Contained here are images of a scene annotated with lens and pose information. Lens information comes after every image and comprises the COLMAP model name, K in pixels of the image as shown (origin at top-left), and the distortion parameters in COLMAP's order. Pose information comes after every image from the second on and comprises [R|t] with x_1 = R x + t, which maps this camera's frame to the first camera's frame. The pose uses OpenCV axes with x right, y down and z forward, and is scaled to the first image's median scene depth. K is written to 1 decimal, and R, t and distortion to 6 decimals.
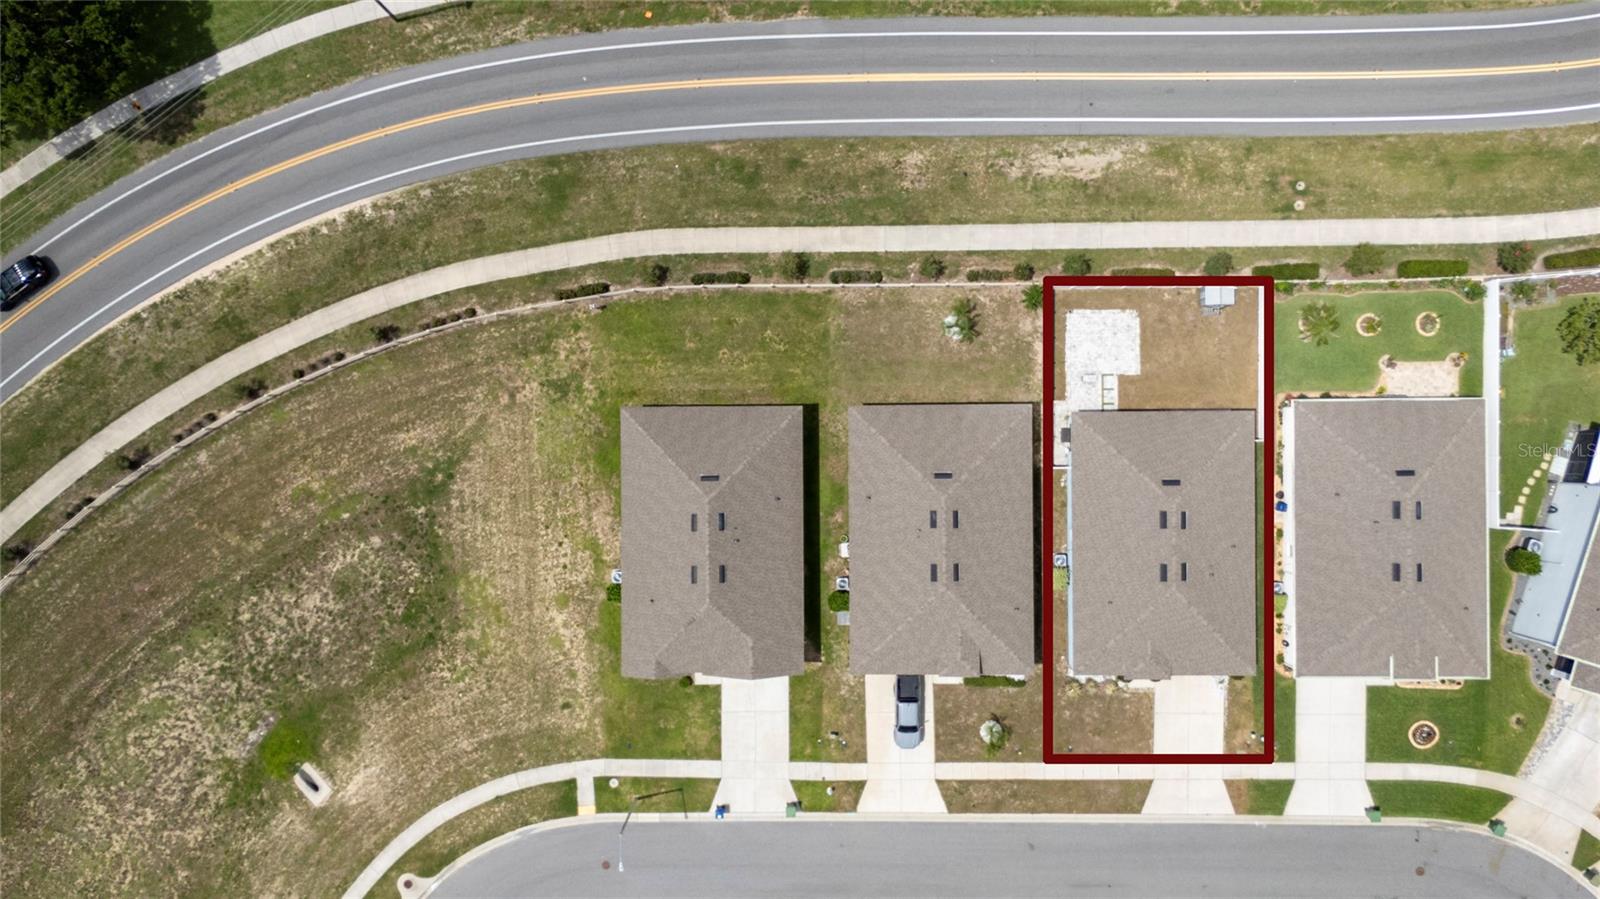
lens RADIAL K [[1163.7, 0, 804.0], [0, 1163.7, 447.6], [0, 0, 1]] dist [0.086271, -0.085923]
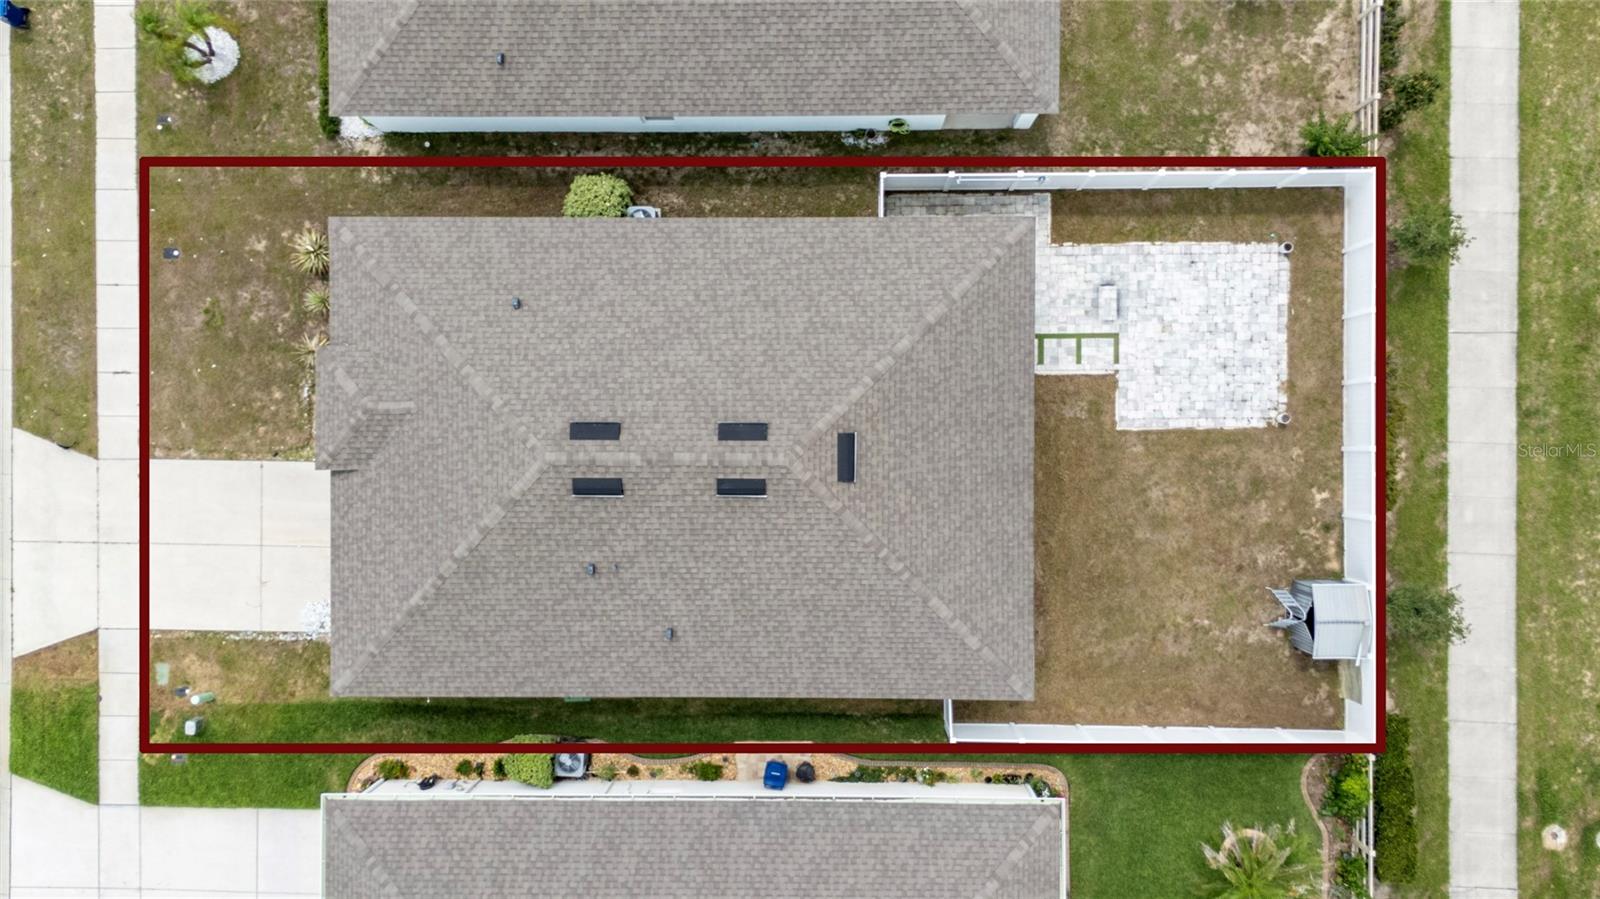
lens RADIAL K [[1163.7, 0, 804.0], [0, 1163.7, 447.6], [0, 0, 1]] dist [0.086271, -0.085923]
pose [[-0.007190, 0.999828, 0.017119, 0.285129], [-0.999751, -0.007549, 0.020996, 0.033323], [0.021122, -0.016964, 0.999633, 0.602914]]
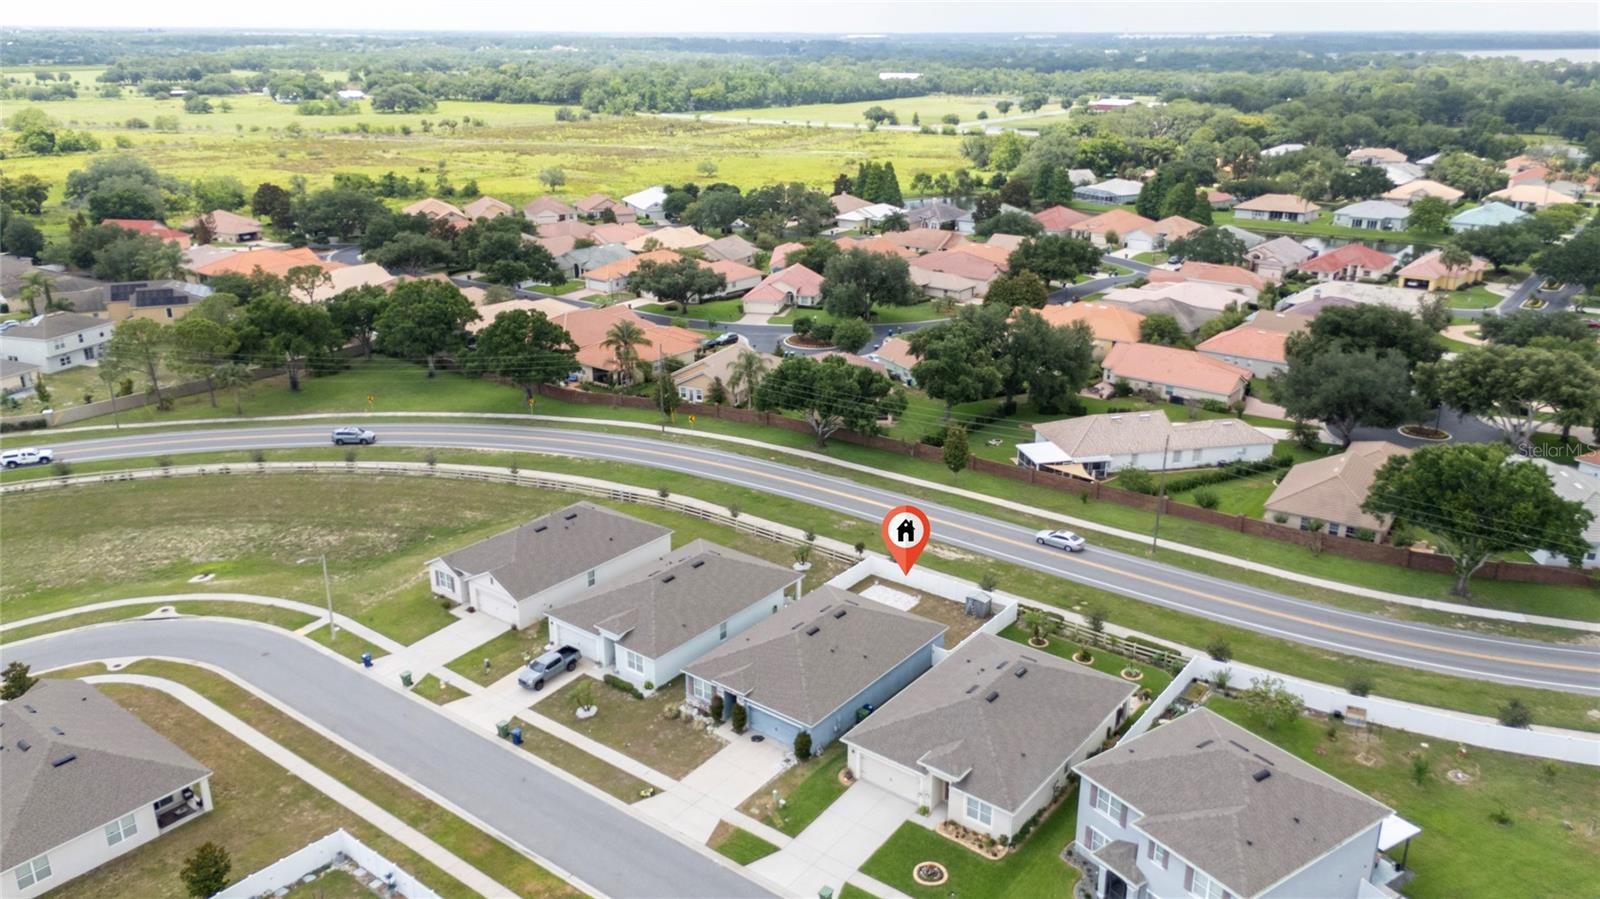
lens RADIAL K [[1163.7, 0, 804.0], [0, 1163.7, 447.6], [0, 0, 1]] dist [0.086271, -0.085923]
pose [[0.786751, 0.218355, -0.577360, 0.864006], [-0.617086, 0.255339, -0.744316, 0.840774], [-0.015103, 0.941872, 0.335632, 0.428518]]
